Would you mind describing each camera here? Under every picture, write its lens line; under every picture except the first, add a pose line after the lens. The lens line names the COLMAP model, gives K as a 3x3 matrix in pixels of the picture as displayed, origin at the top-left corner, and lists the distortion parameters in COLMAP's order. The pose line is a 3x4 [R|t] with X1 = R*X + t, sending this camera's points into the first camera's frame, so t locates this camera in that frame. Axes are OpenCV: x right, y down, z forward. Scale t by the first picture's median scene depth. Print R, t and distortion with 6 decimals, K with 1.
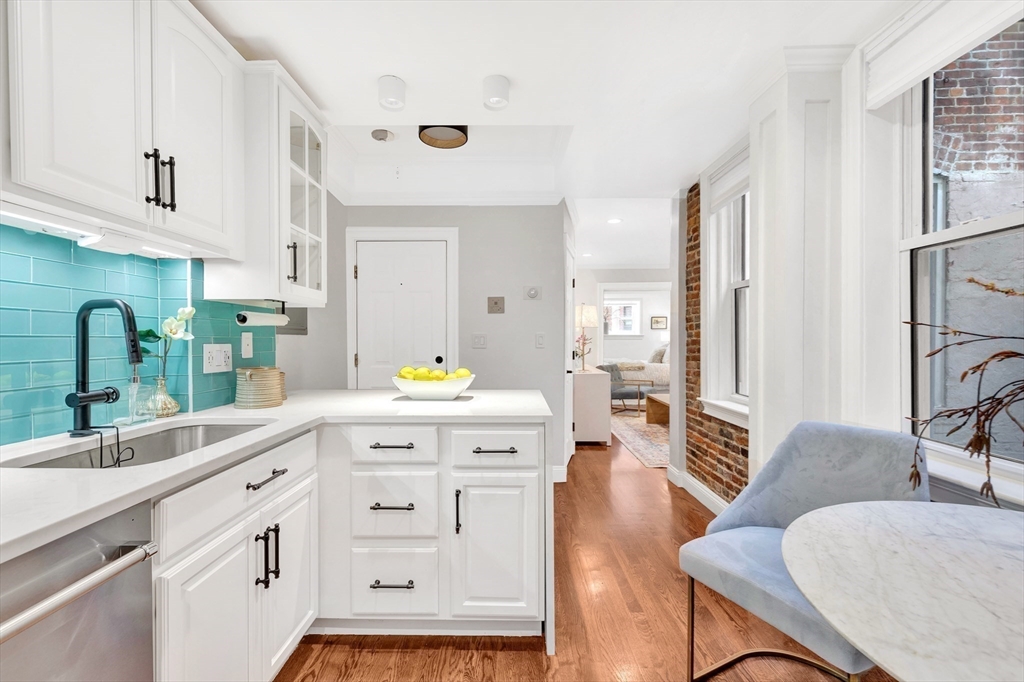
lens RADIAL K [[426.7, 0, 507.0], [0, 426.7, 342.0], [0, 0, 1]] dist [0.002839, 0.000259]
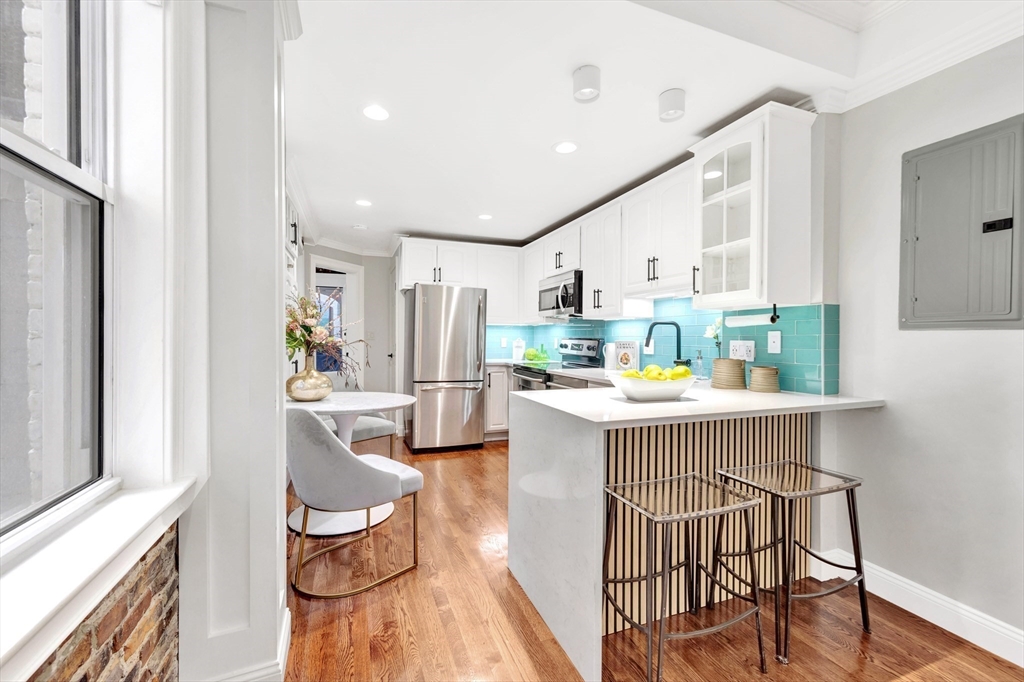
lens RADIAL K [[426.7, 0, 507.0], [0, 426.7, 342.0], [0, 0, 1]] dist [0.002839, 0.000259]
pose [[-0.932694, 0.000467, -0.360668, 0.578344], [-0.005151, 0.999880, 0.014616, -0.007655], [0.360632, 0.015490, -0.932580, 2.161571]]
